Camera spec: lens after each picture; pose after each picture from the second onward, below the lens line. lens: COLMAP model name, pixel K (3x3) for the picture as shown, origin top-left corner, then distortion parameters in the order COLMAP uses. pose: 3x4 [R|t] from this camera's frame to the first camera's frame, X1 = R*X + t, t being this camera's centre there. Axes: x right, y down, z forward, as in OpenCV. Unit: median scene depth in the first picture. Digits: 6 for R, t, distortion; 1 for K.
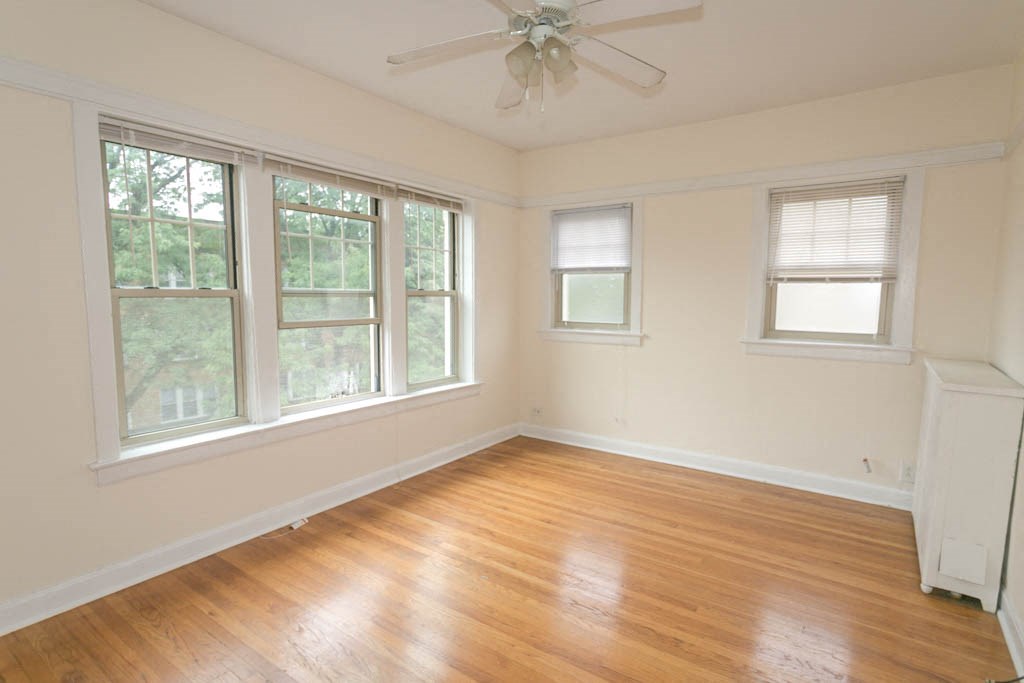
lens RADIAL K [[493.3, 0, 520.8], [0, 493.3, 327.1], [0, 0, 1]] dist [0.001414, 0.000827]
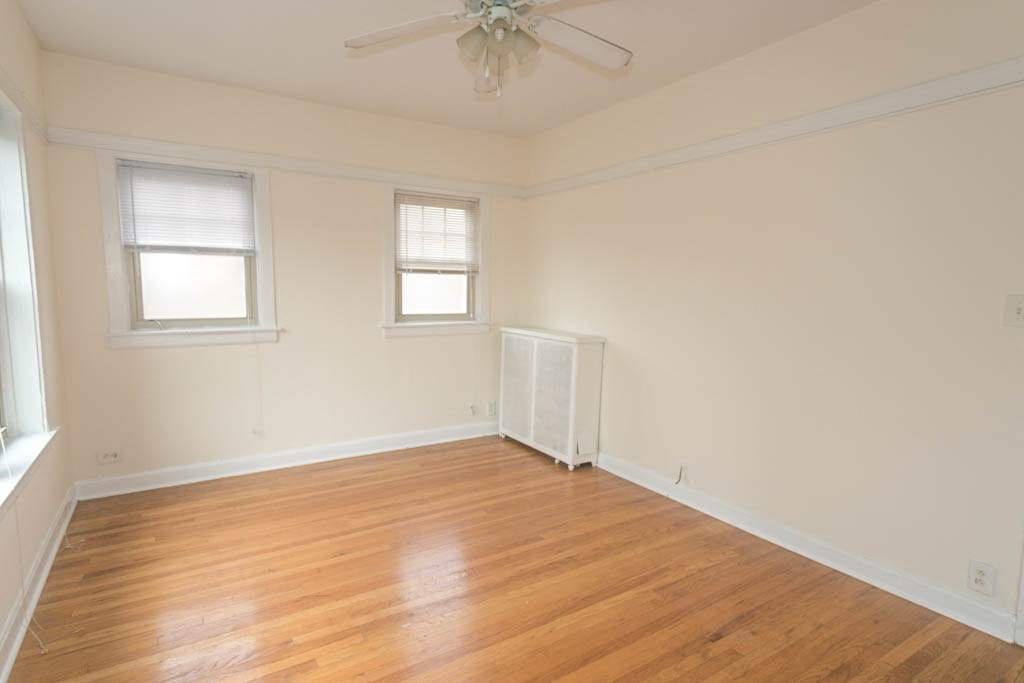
lens RADIAL K [[493.3, 0, 520.8], [0, 493.3, 327.1], [0, 0, 1]] dist [0.001414, 0.000827]
pose [[0.447538, -0.076952, 0.890948, -0.391798], [0.052312, 0.996837, 0.059820, -0.019569], [-0.892733, 0.019835, 0.450148, 0.250543]]
